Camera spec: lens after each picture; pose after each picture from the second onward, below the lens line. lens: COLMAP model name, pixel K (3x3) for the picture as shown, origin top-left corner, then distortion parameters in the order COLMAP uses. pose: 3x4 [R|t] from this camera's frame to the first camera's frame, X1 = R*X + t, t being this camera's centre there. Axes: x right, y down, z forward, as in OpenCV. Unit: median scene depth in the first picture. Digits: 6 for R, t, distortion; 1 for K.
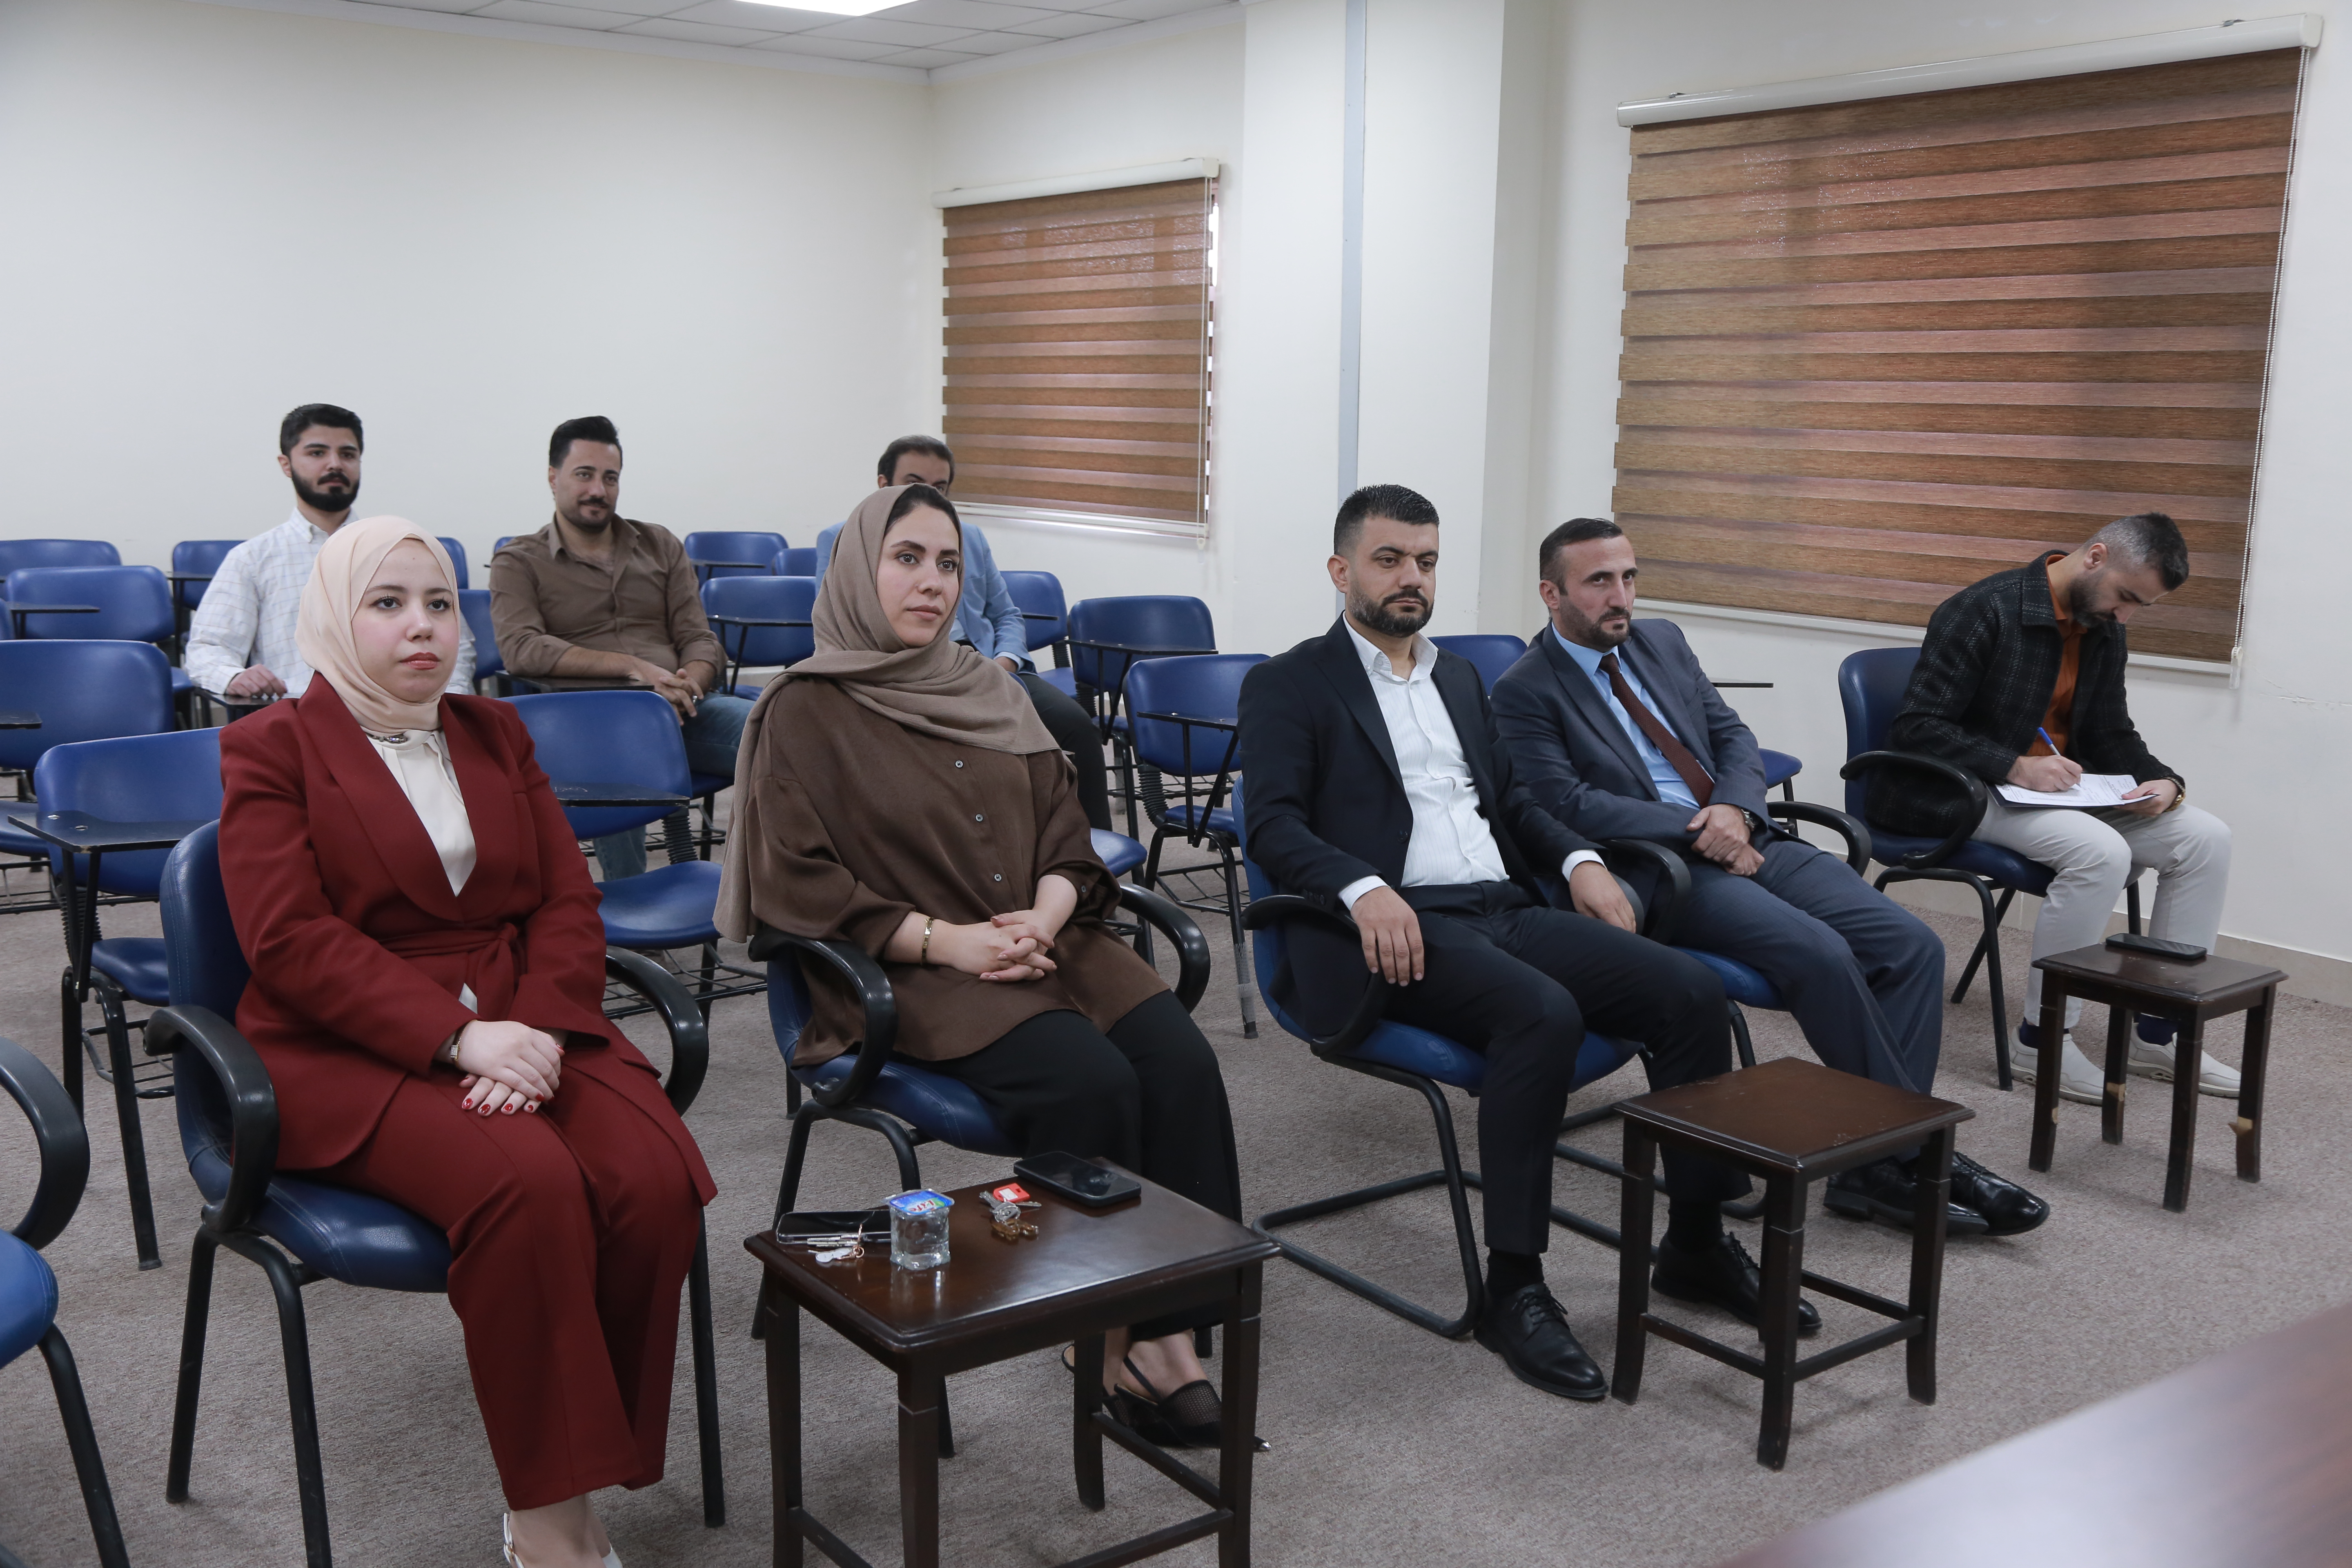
lens RADIAL K [[2203.7, 0, 1173.2], [0, 2203.7, 782.7], [0, 0, 1]] dist [-0.018338, 0.000000]
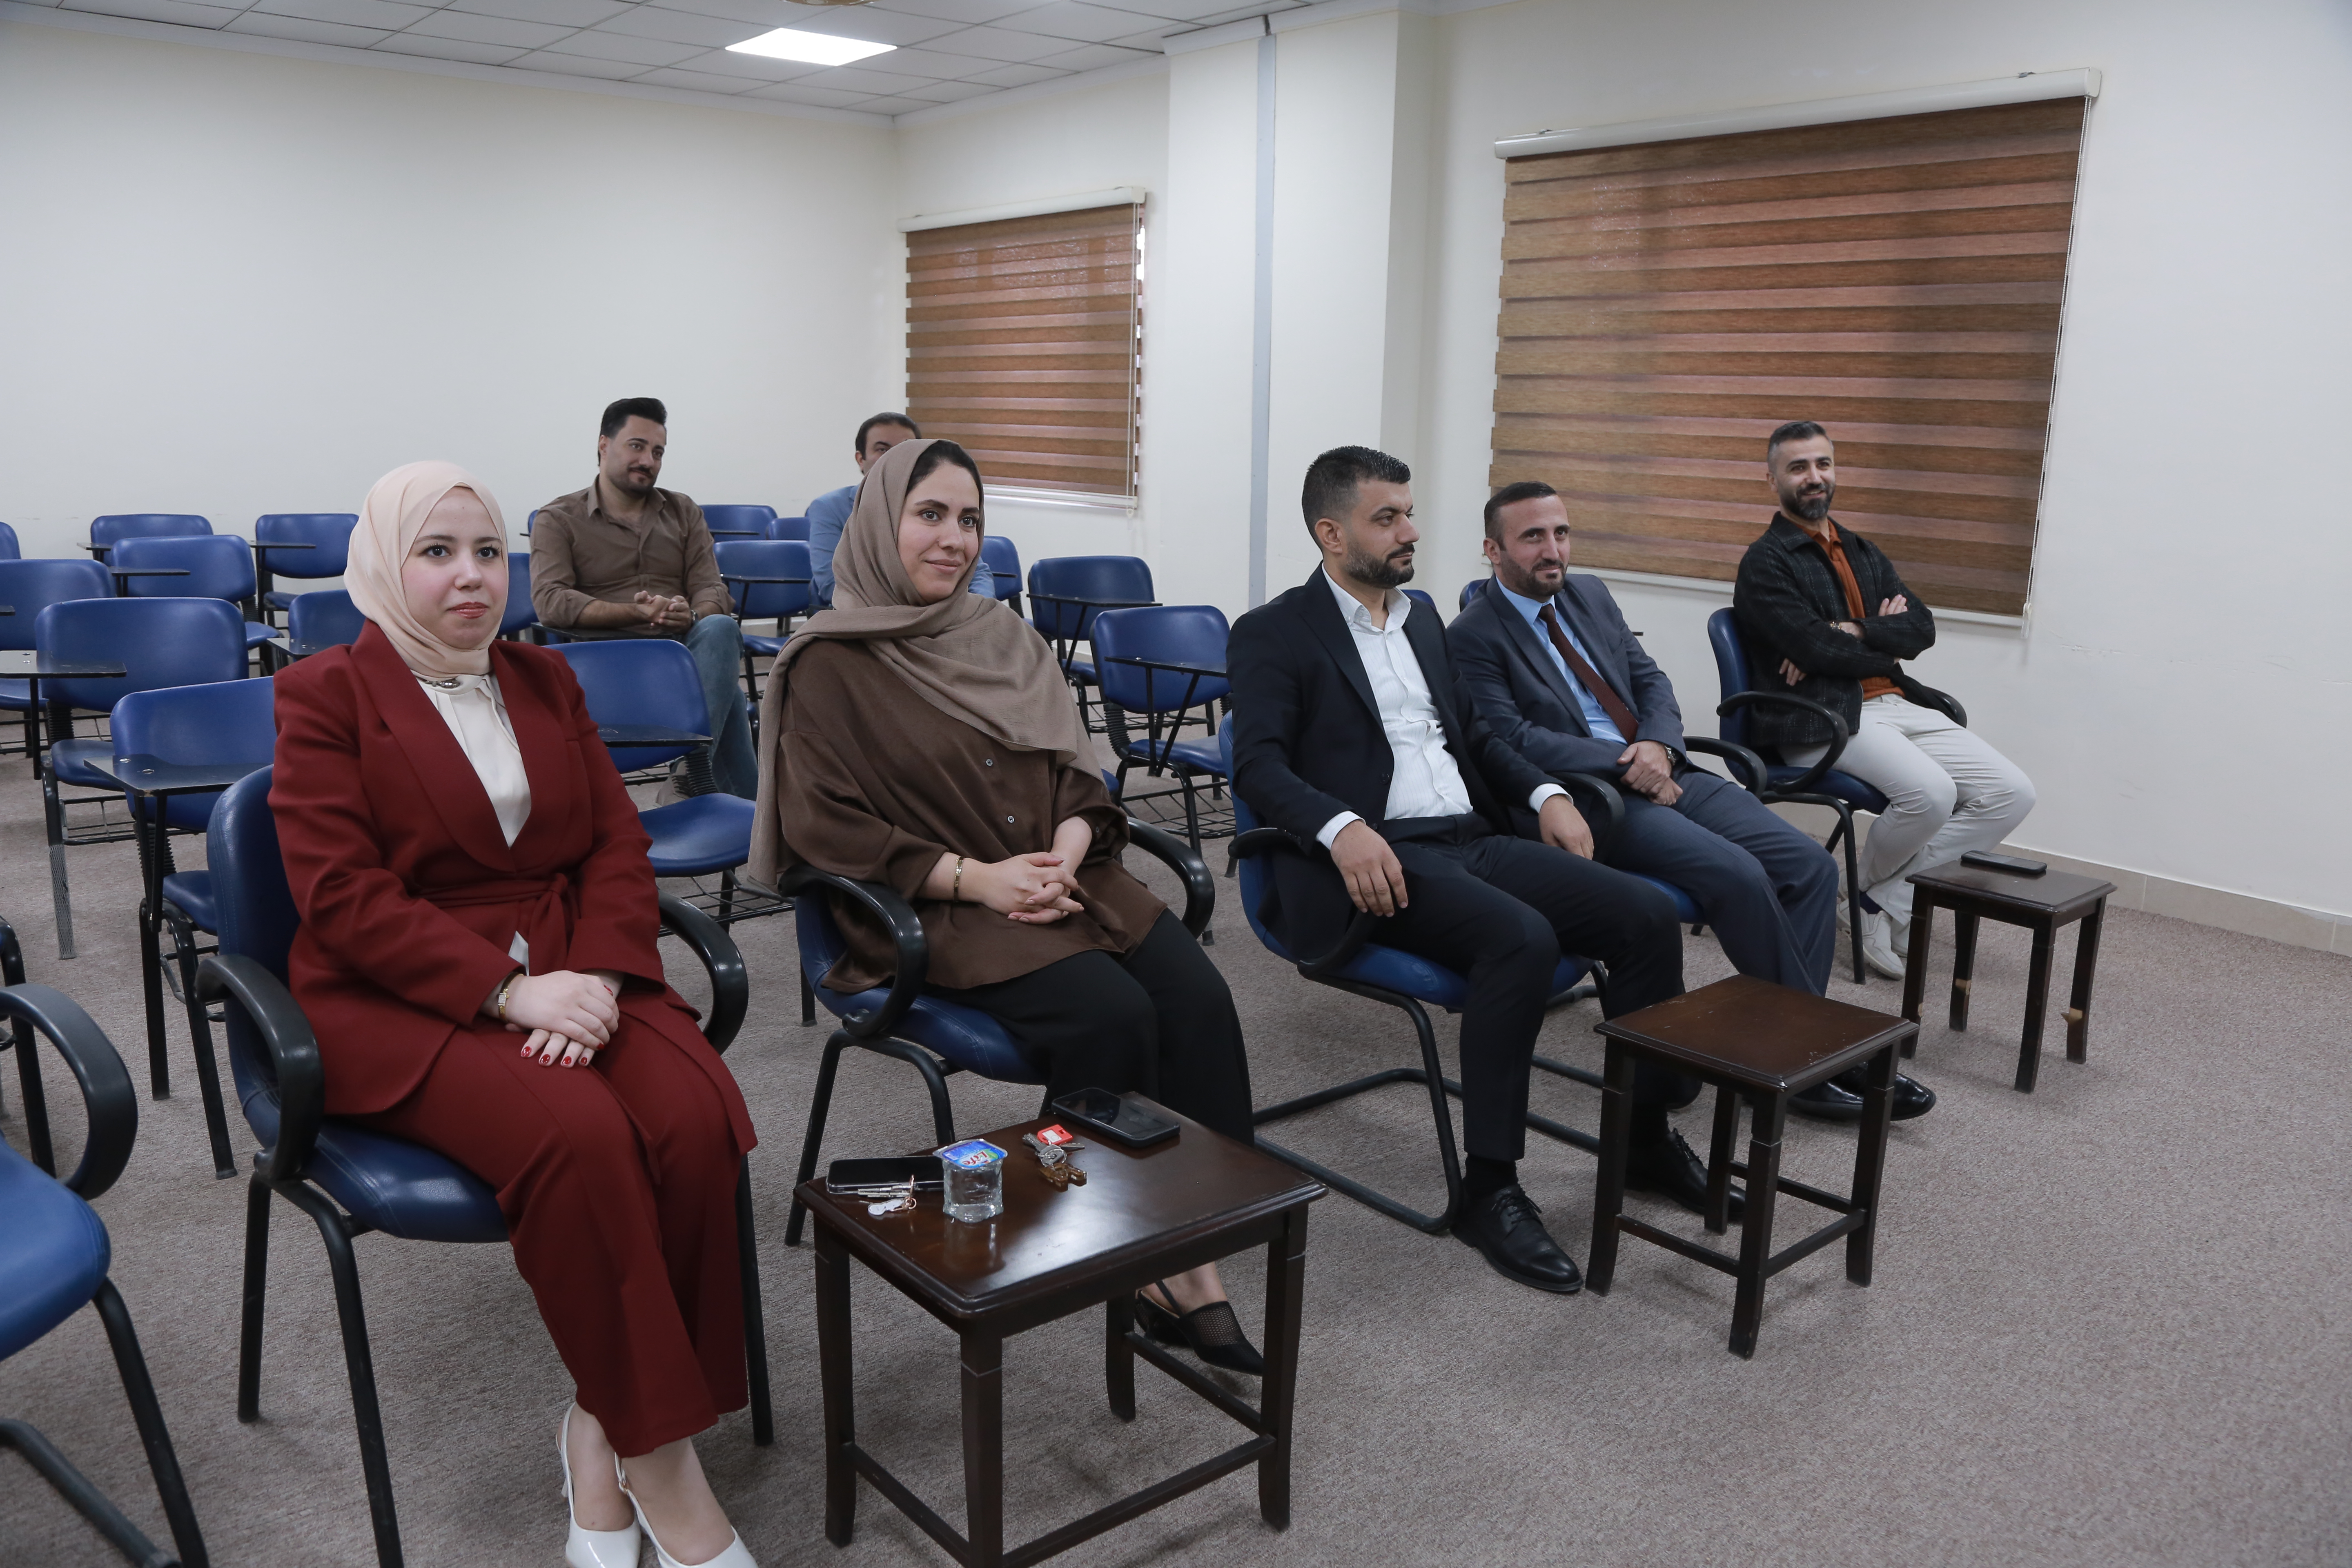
lens RADIAL K [[1783.2, 0, 1182.1], [0, 1783.2, 792.0], [0, 0, 1]] dist [-0.081957, 0.021930]
pose [[0.998544, -0.005575, 0.053652, -0.038025], [0.003180, 0.998999, 0.044621, -0.005507], [-0.053847, -0.044386, 0.997562, 0.121846]]
